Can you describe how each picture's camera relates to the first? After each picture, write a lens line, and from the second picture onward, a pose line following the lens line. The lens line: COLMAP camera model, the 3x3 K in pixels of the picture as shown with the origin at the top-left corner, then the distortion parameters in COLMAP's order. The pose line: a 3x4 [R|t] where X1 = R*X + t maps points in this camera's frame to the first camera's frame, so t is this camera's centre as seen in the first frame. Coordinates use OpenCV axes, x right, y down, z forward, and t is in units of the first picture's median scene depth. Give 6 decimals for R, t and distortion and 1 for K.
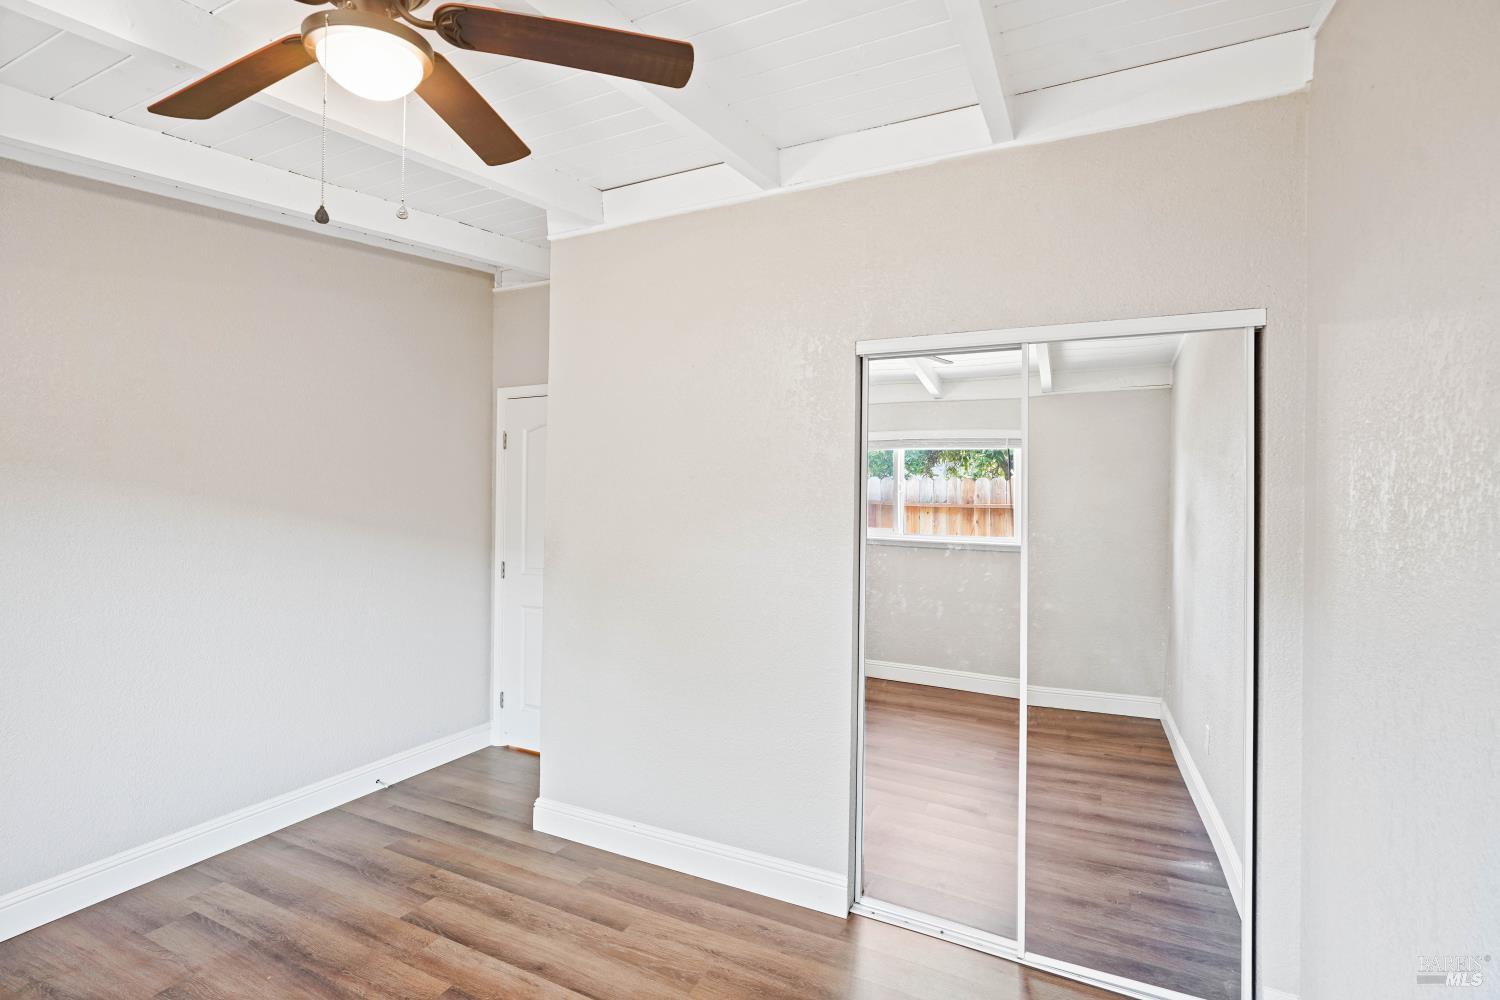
lens RADIAL K [[676.5, 0, 735.0], [0, 676.5, 506.5], [0, 0, 1]] dist [0.002316, 0.001004]
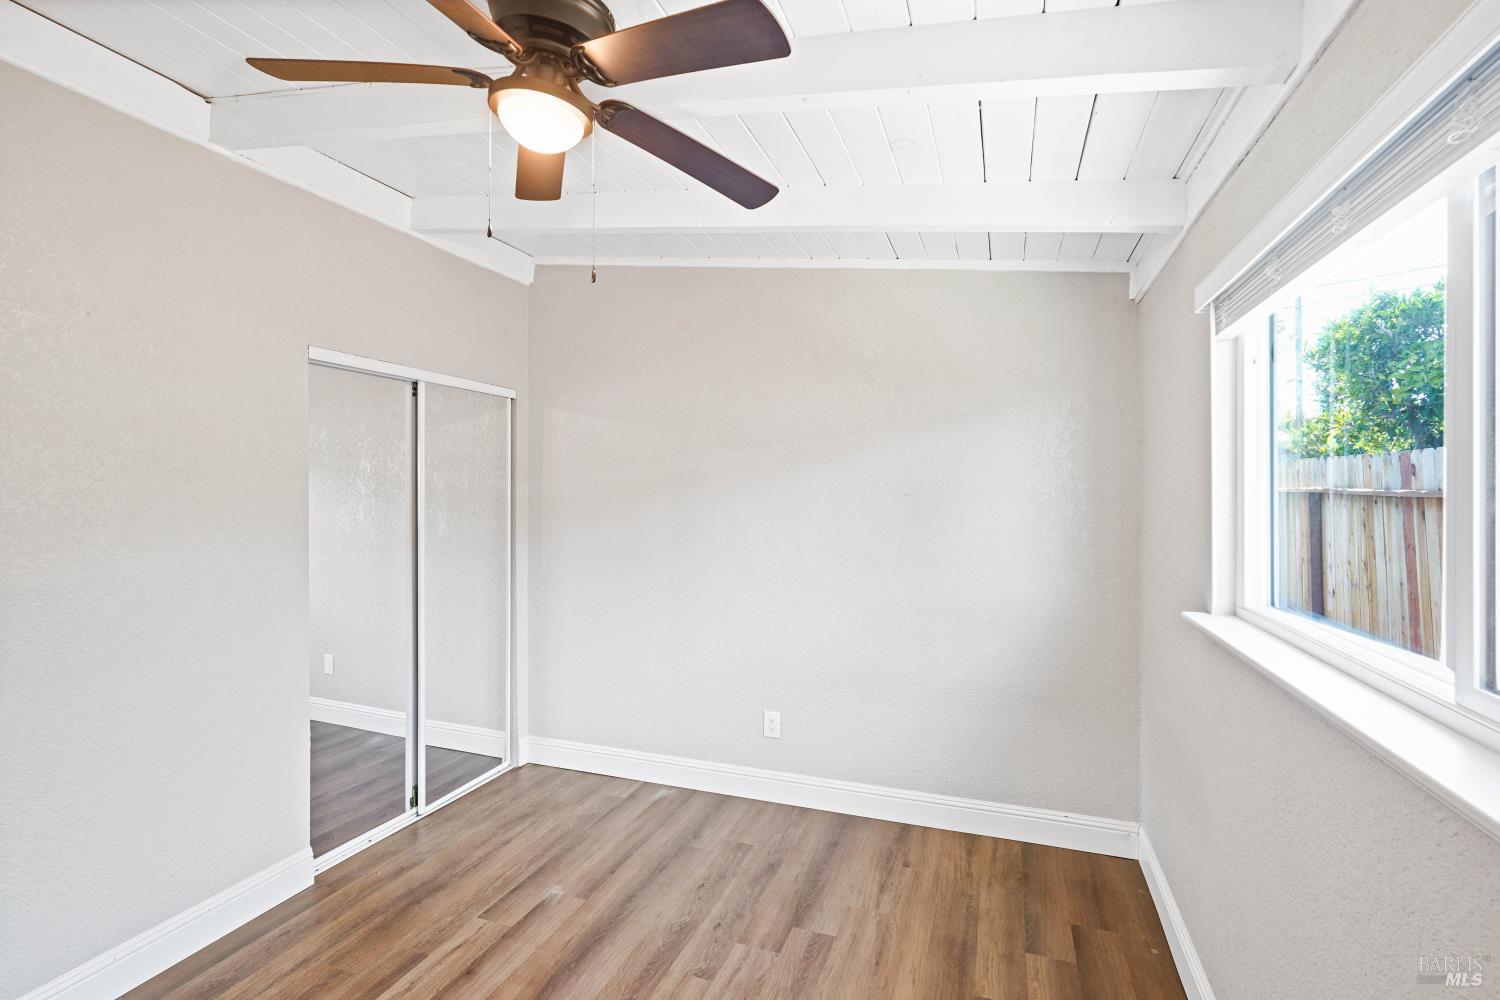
lens RADIAL K [[676.5, 0, 735.0], [0, 676.5, 506.5], [0, 0, 1]] dist [0.002316, 0.001004]
pose [[-0.070456, -0.051200, 0.996200, -1.008356], [-0.008397, 0.998677, 0.050733, -0.057565], [-0.997480, -0.004791, -0.070793, 0.440681]]
